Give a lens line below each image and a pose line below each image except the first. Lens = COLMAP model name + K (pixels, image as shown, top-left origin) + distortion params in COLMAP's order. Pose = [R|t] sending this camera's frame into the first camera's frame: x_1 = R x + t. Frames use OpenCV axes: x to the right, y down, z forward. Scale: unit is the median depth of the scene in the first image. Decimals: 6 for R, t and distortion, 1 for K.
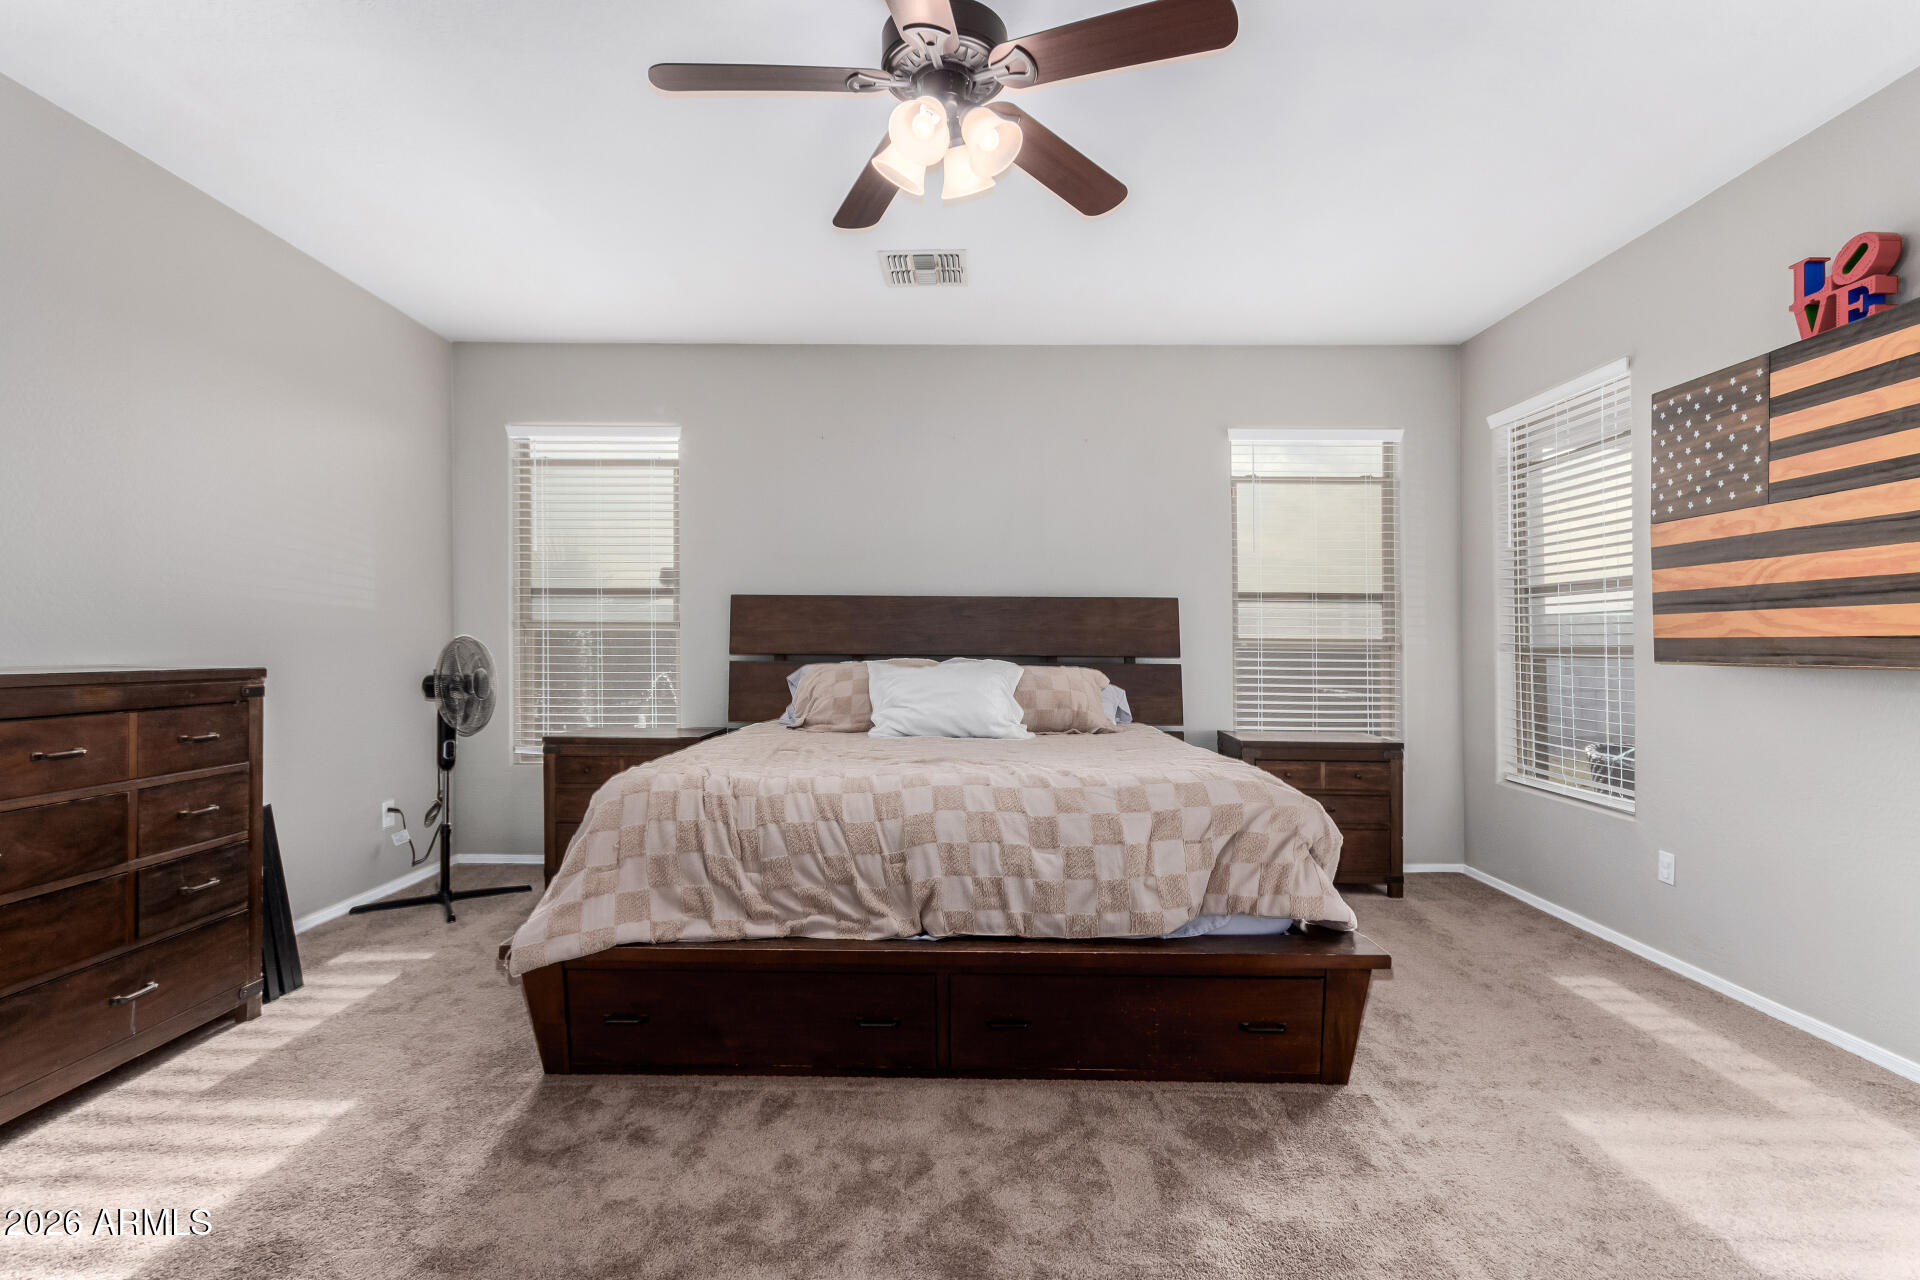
lens RADIAL K [[887.1, 0, 957.1], [0, 887.1, 643.7], [0, 0, 1]] dist [0.004949, -0.000244]
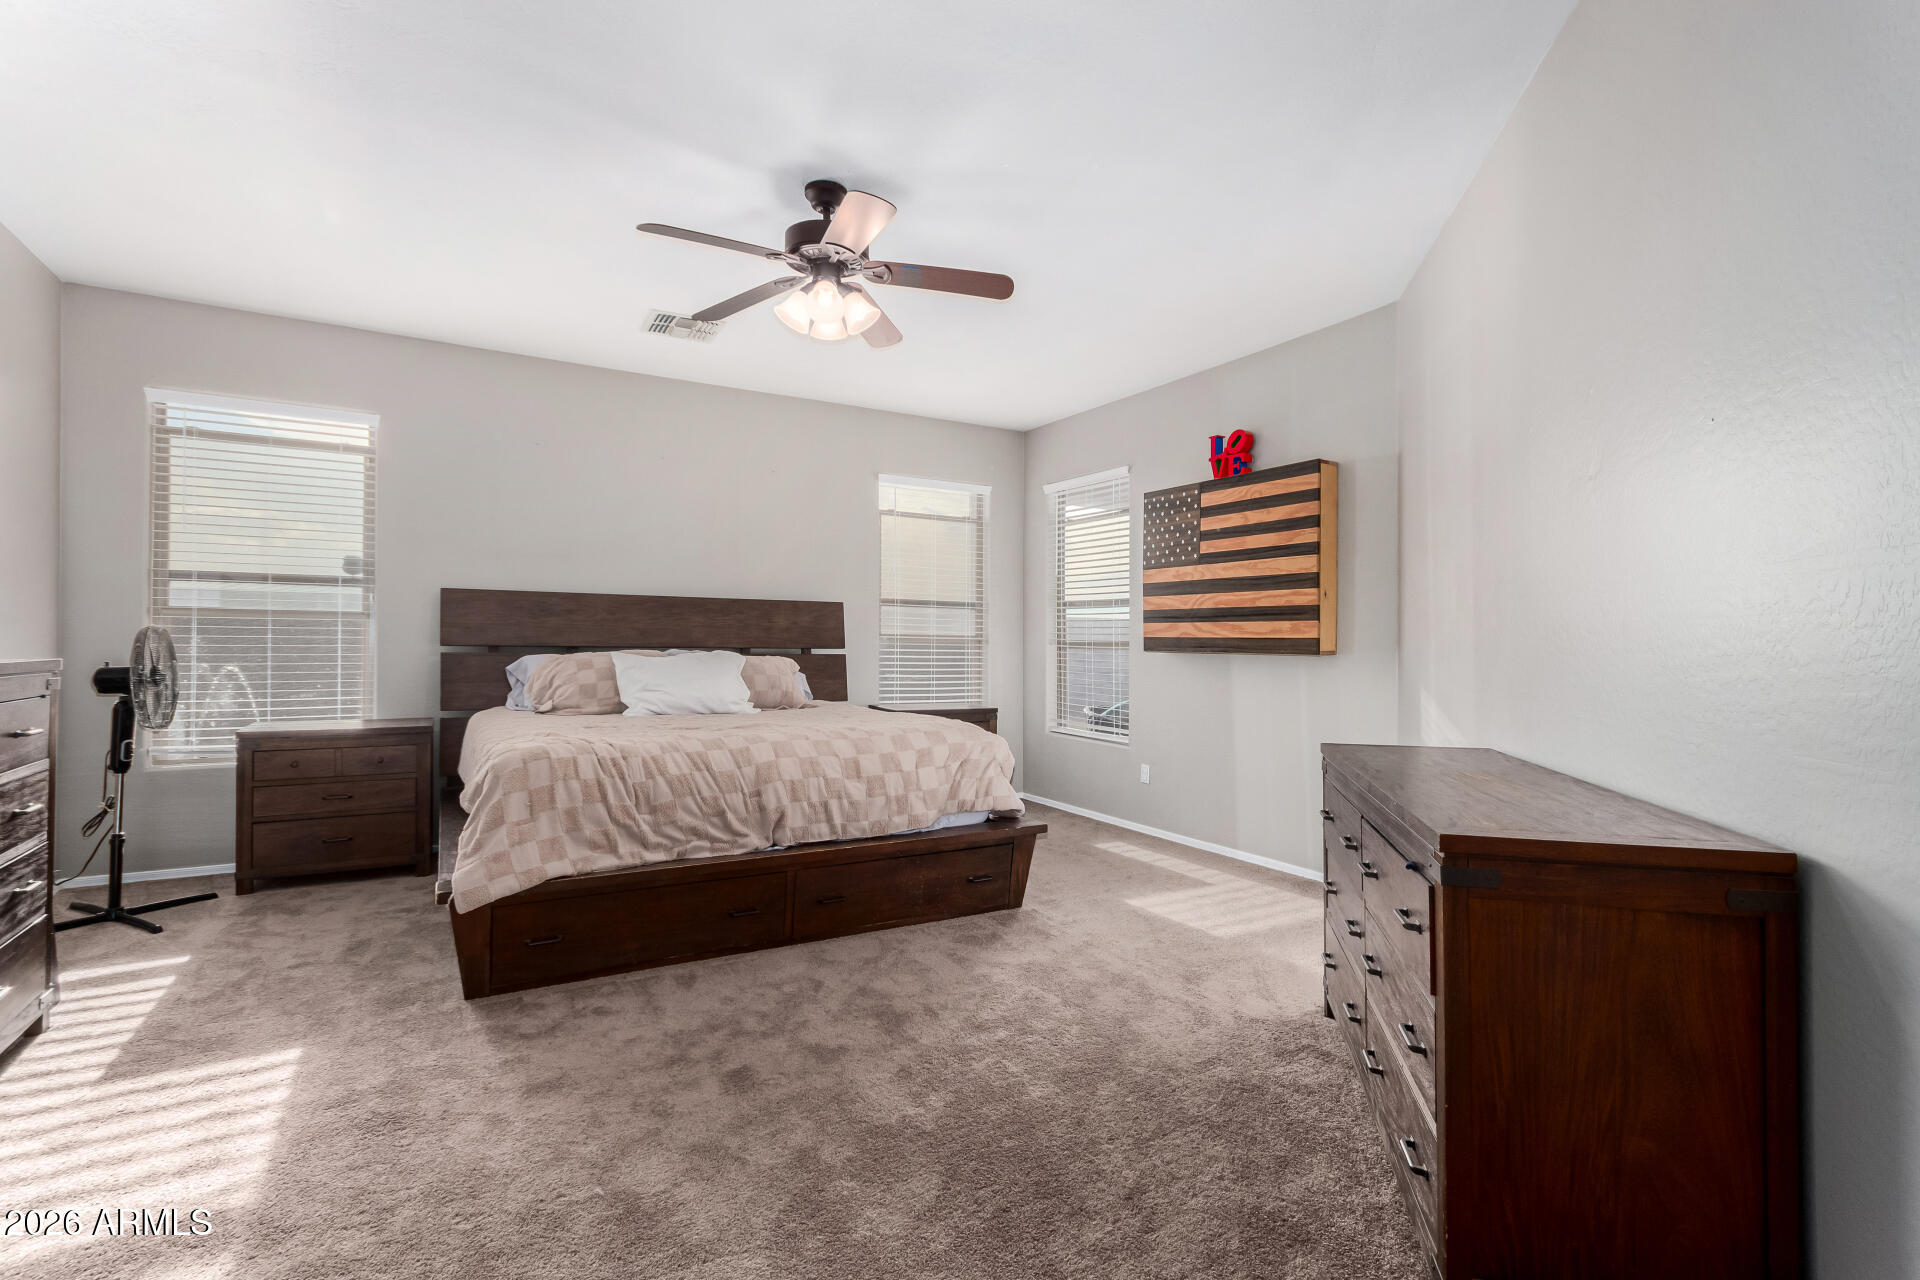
lens RADIAL K [[887.1, 0, 960.3], [0, 887.1, 636.3], [0, 0, 1]] dist [0.004949, -0.000244]
pose [[0.856634, 0.006779, 0.515880, -0.451421], [-0.007737, 0.999970, -0.000293, -0.005233], [-0.515866, -0.003741, 0.856661, -0.310624]]
